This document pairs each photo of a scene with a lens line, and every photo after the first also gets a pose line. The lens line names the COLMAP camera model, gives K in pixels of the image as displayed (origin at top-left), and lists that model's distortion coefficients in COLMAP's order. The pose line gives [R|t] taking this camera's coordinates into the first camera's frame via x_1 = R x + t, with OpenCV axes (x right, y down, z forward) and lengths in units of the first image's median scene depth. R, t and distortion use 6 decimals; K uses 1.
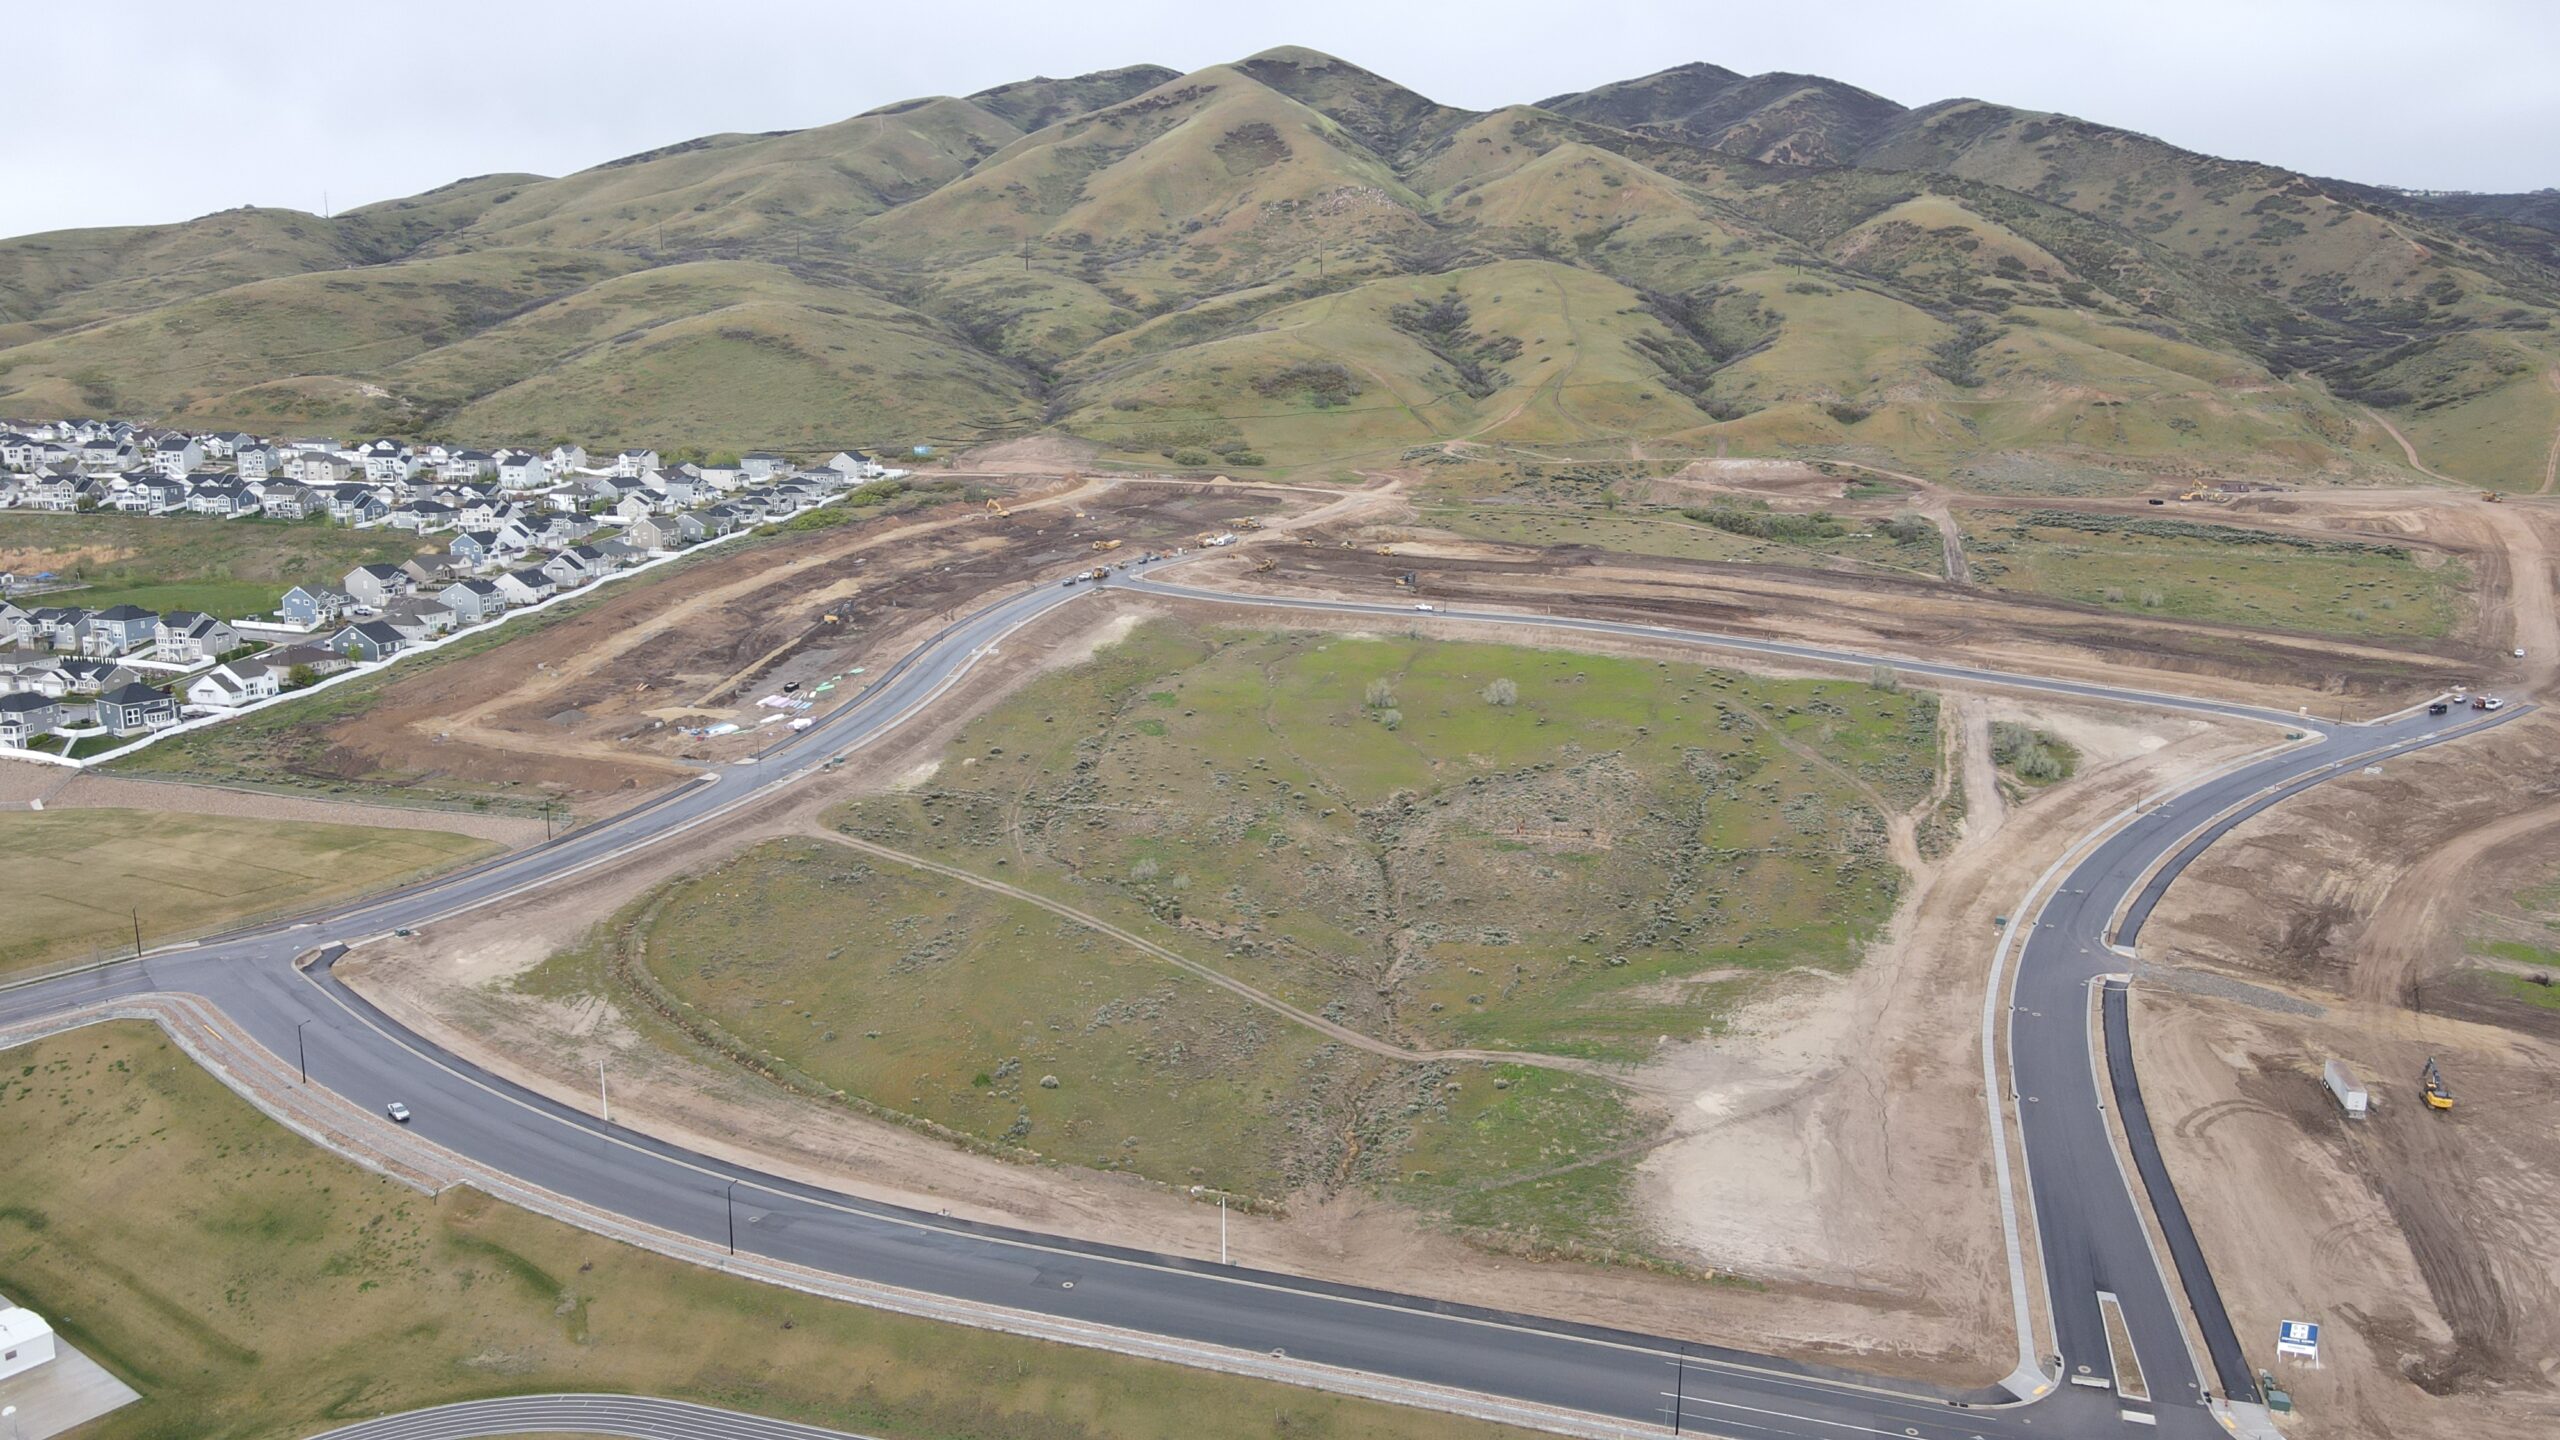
lens RADIAL K [[1892.5, 0, 1271.6], [0, 1892.5, 710.9], [0, 0, 1]] dist [0.002697, 0.023316]
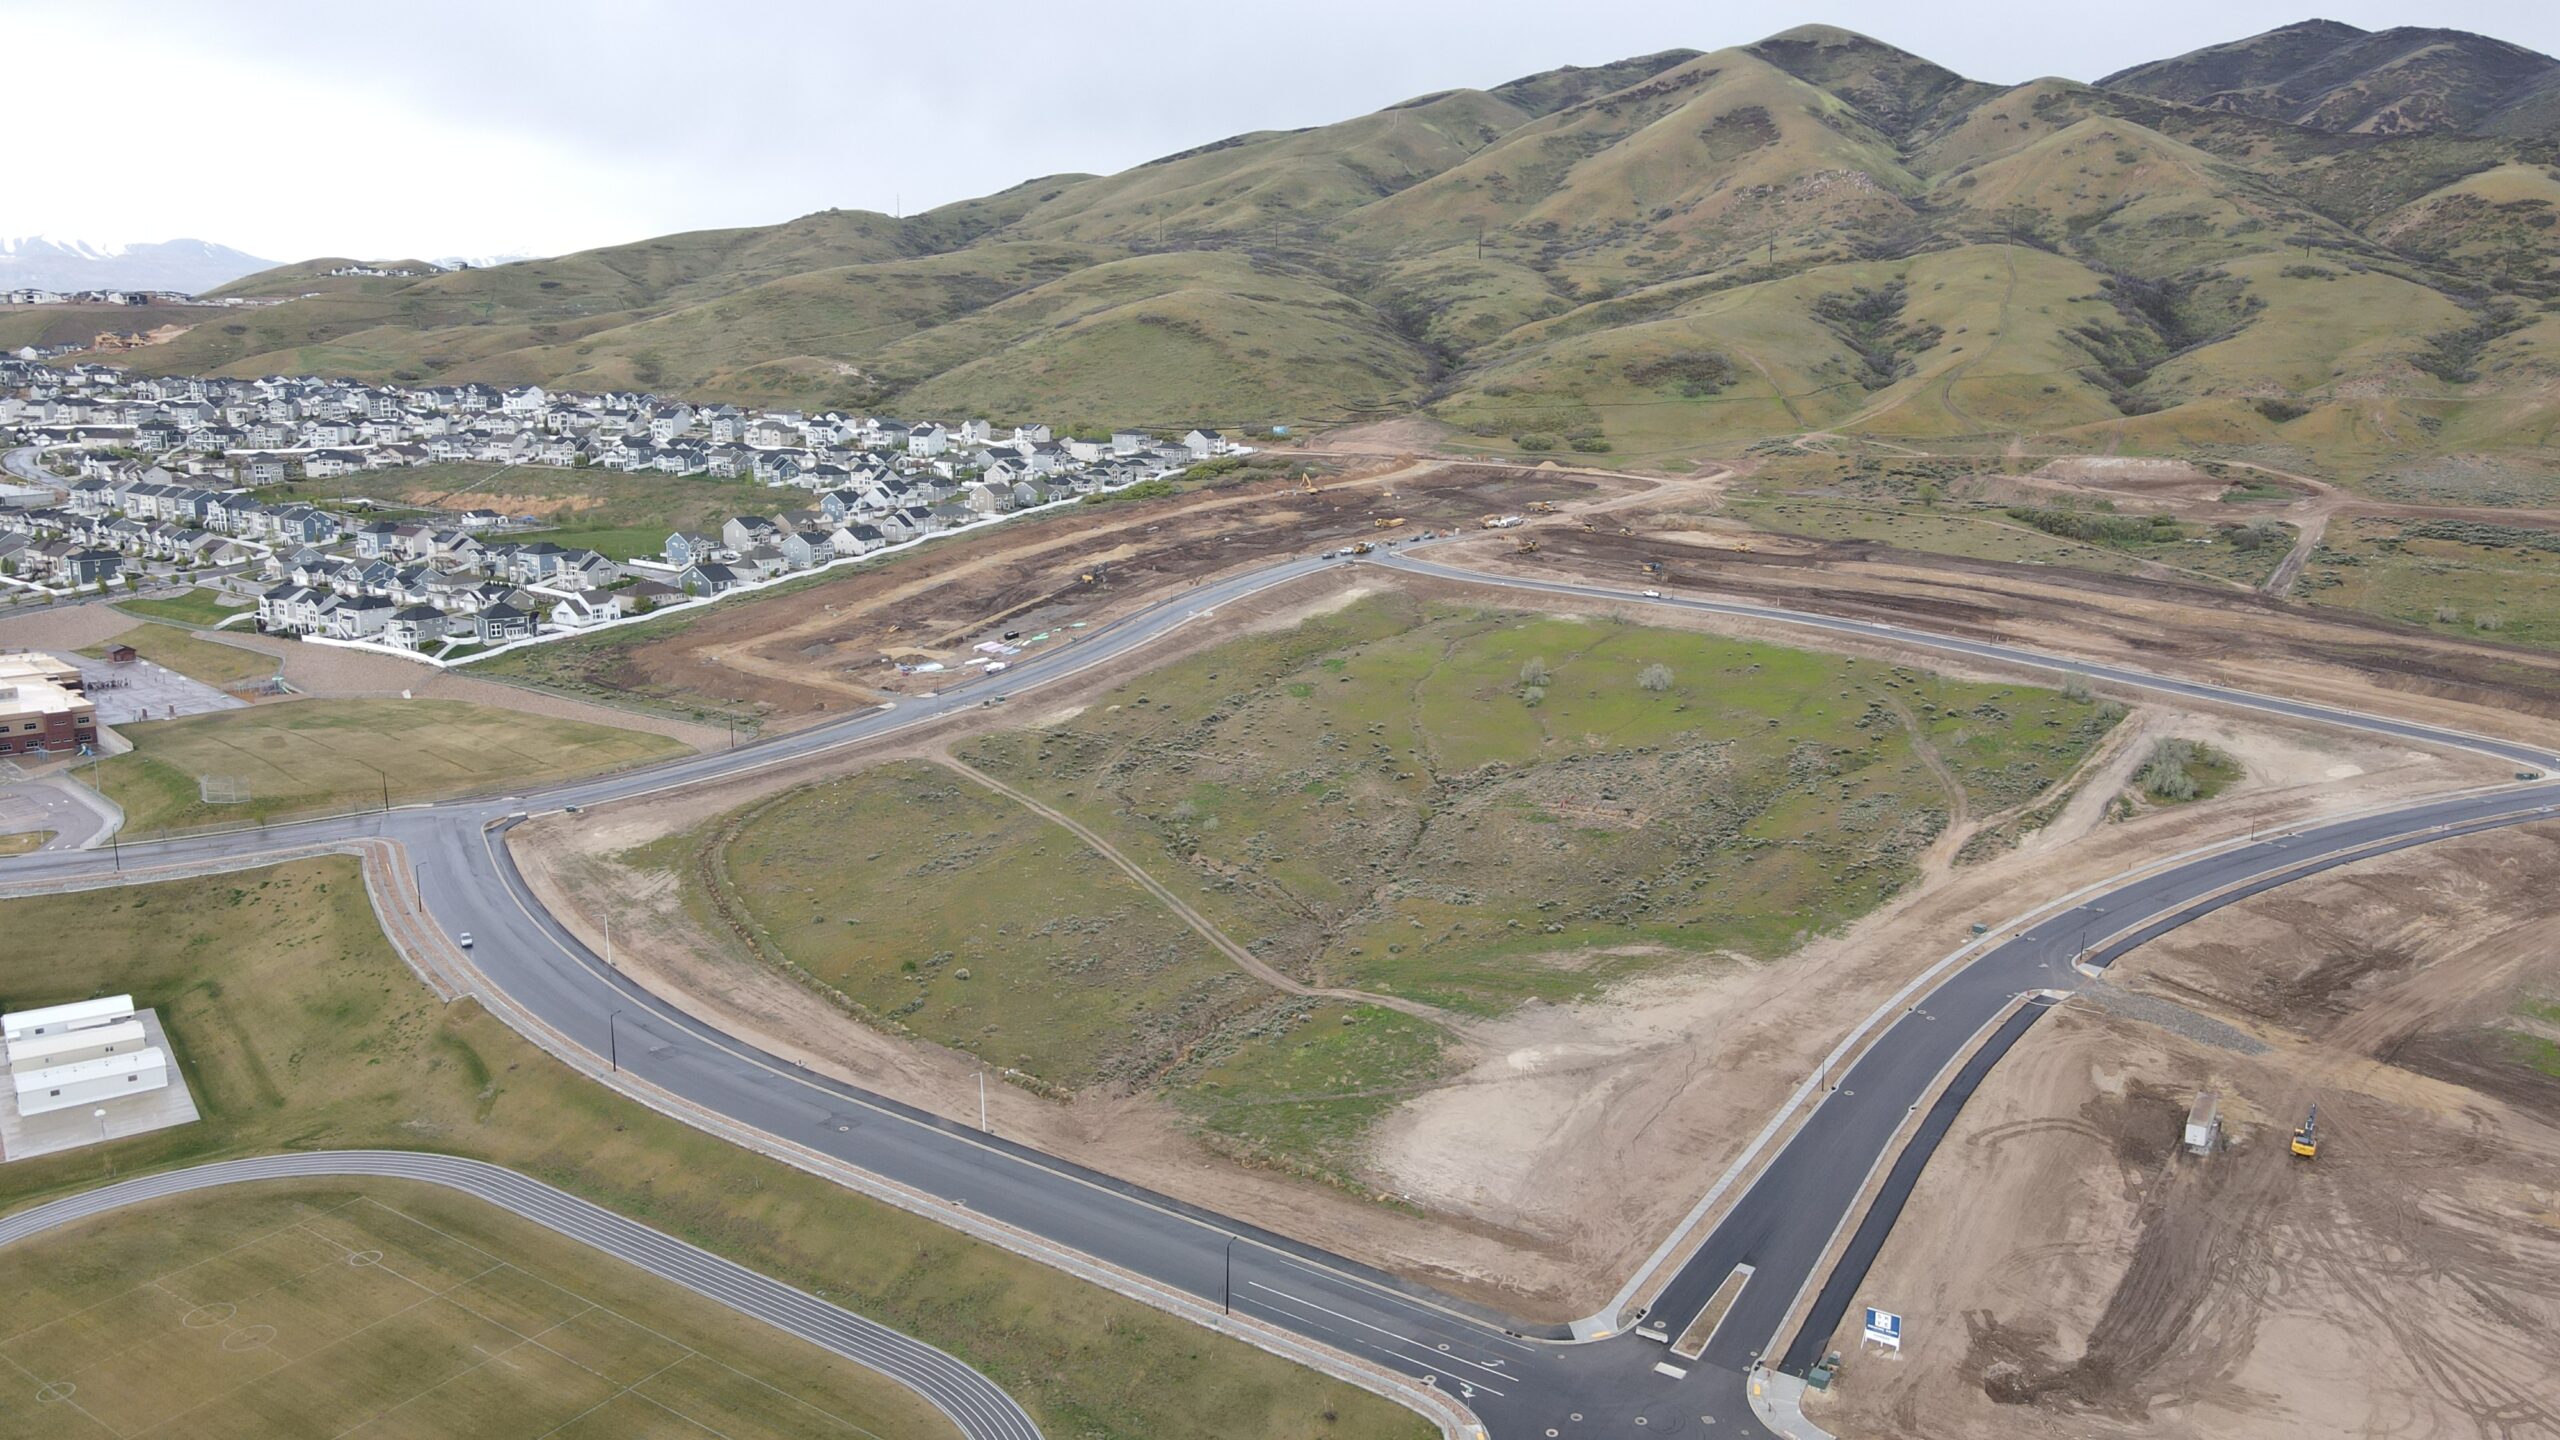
lens RADIAL K [[1892.5, 0, 1270.5], [0, 1892.5, 709.0], [0, 0, 1]] dist [0.002697, 0.023316]
pose [[0.953671, 0.063411, -0.294092, 0.175234], [-0.062057, 0.997975, 0.013945, 0.004408], [0.294380, 0.004951, 0.955676, -0.015392]]
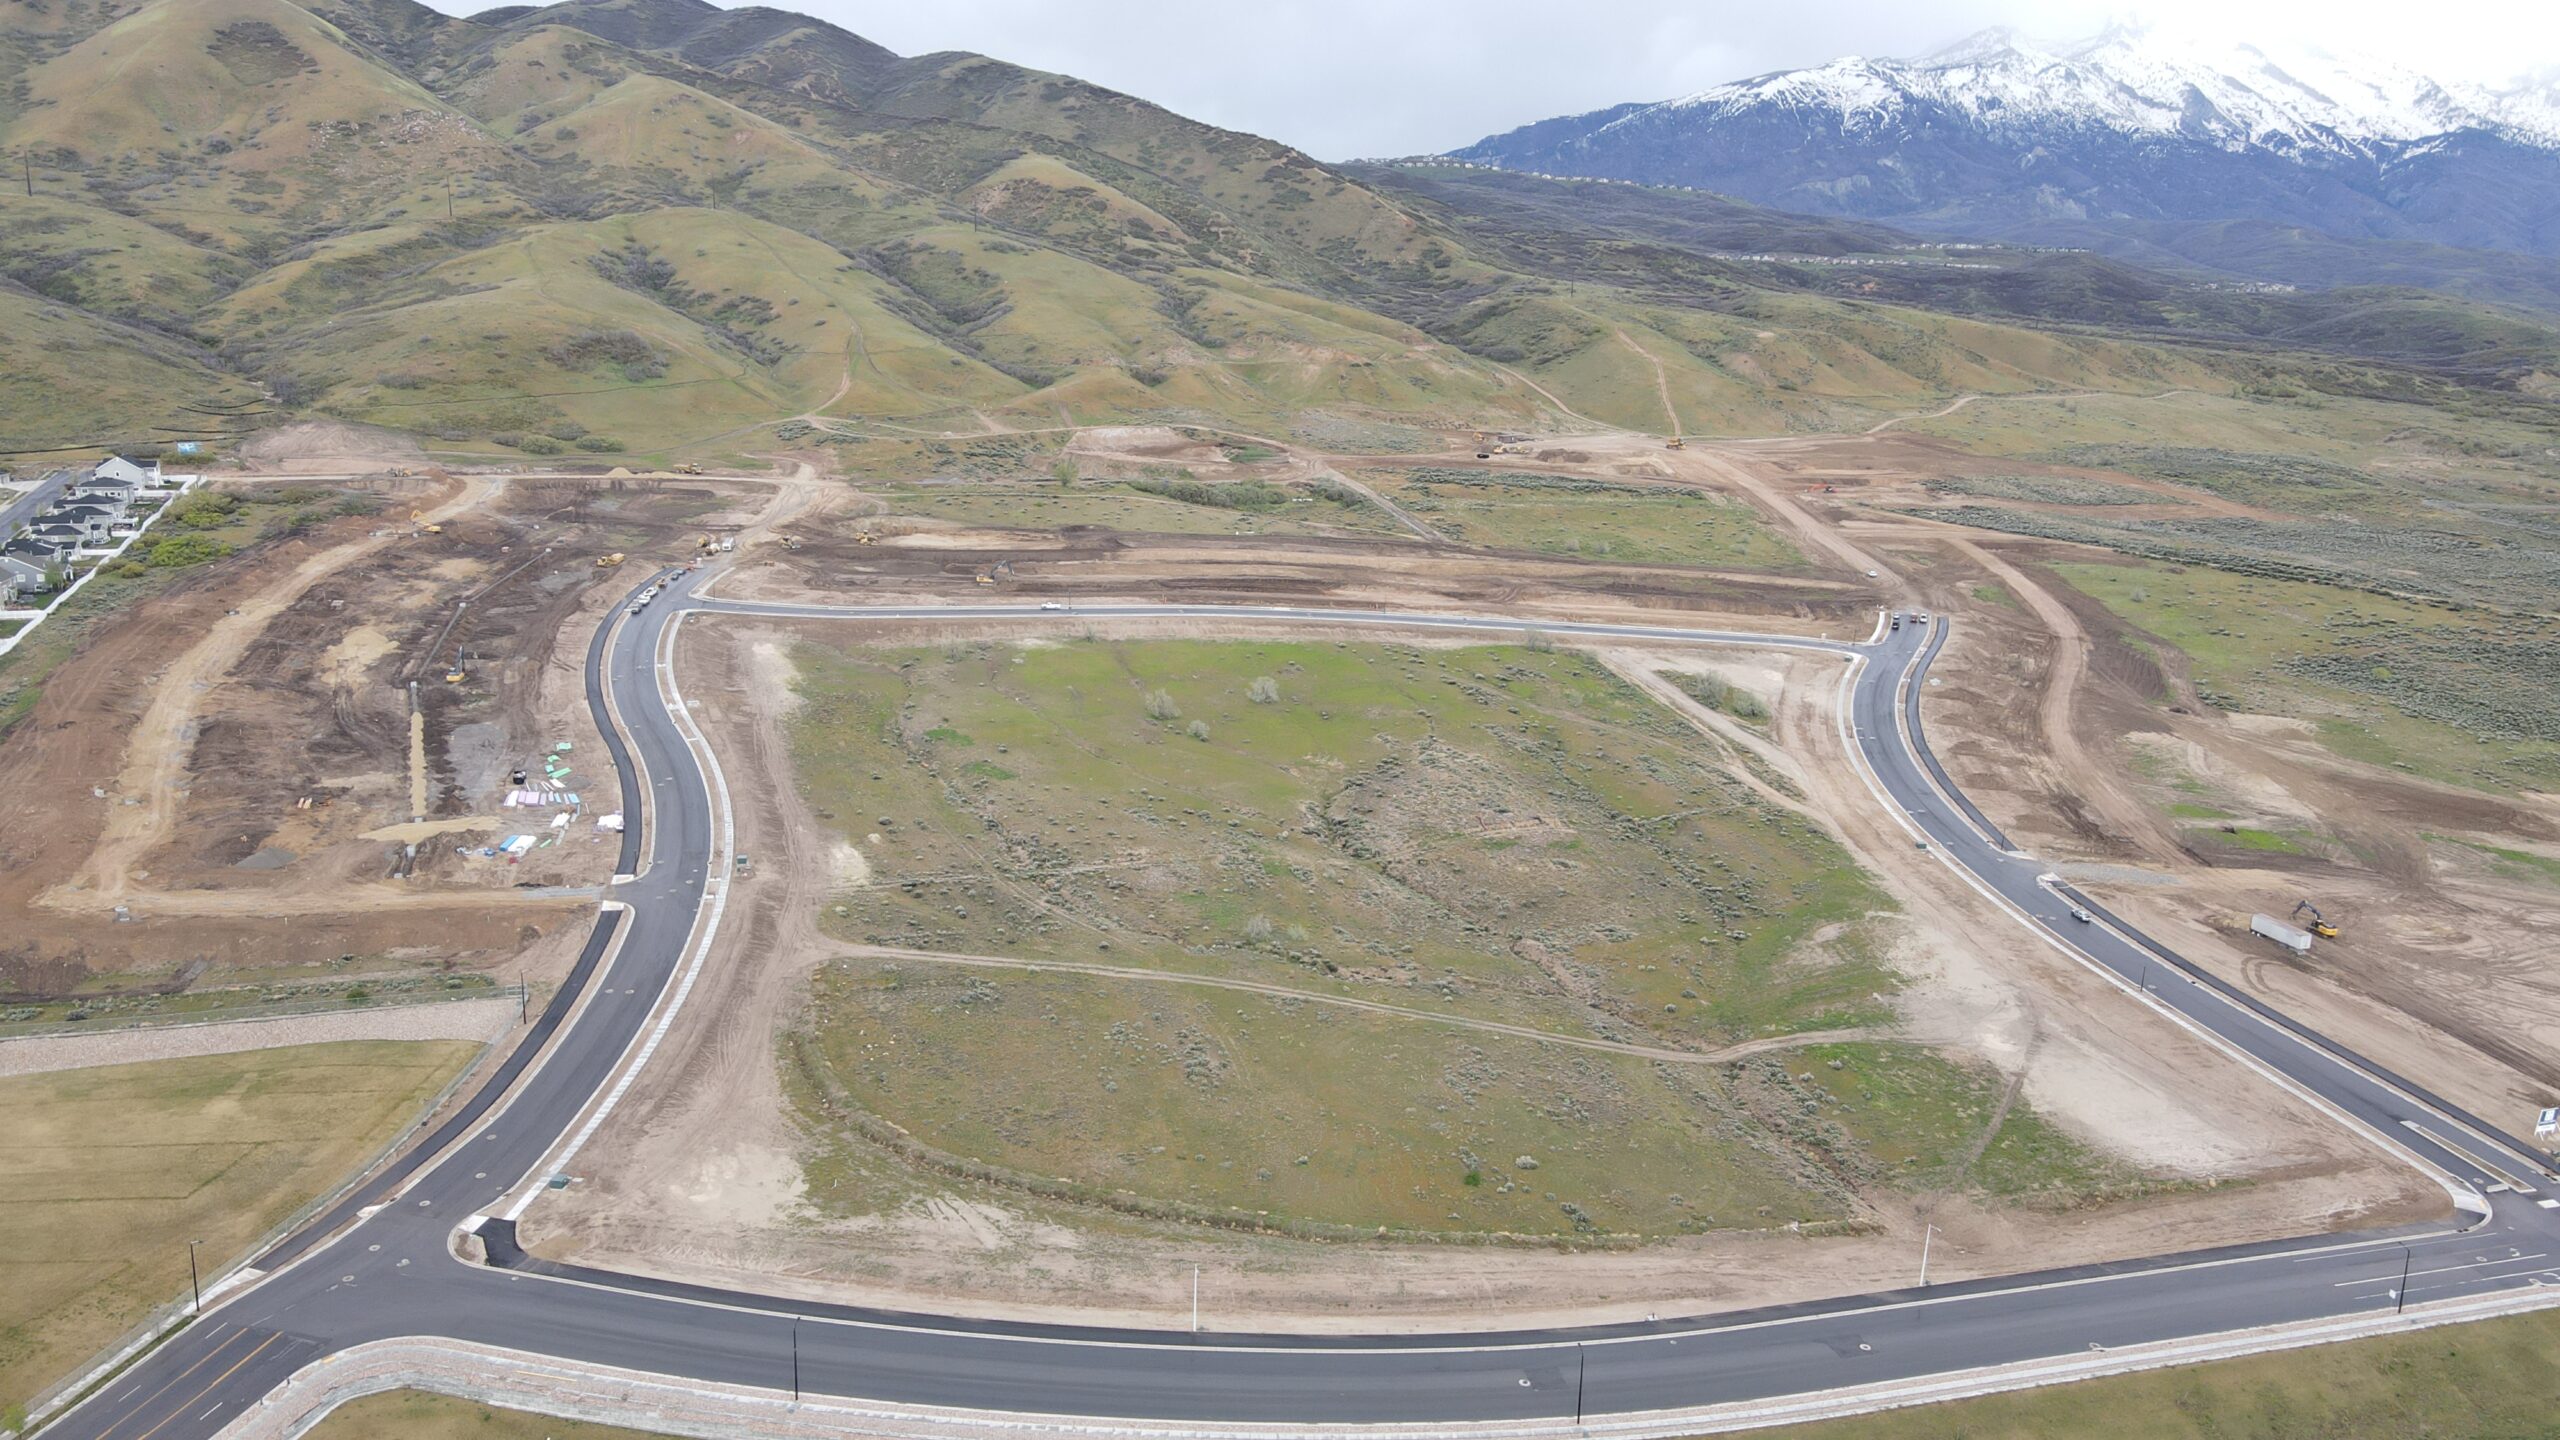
lens RADIAL K [[1892.5, 0, 1272.2], [0, 1892.5, 712.6], [0, 0, 1]] dist [0.002697, 0.023316]
pose [[0.835618, -0.113524, 0.537452, -0.328713], [0.093561, 0.993529, 0.064393, -0.048971], [-0.541285, -0.003524, 0.840832, 0.117497]]
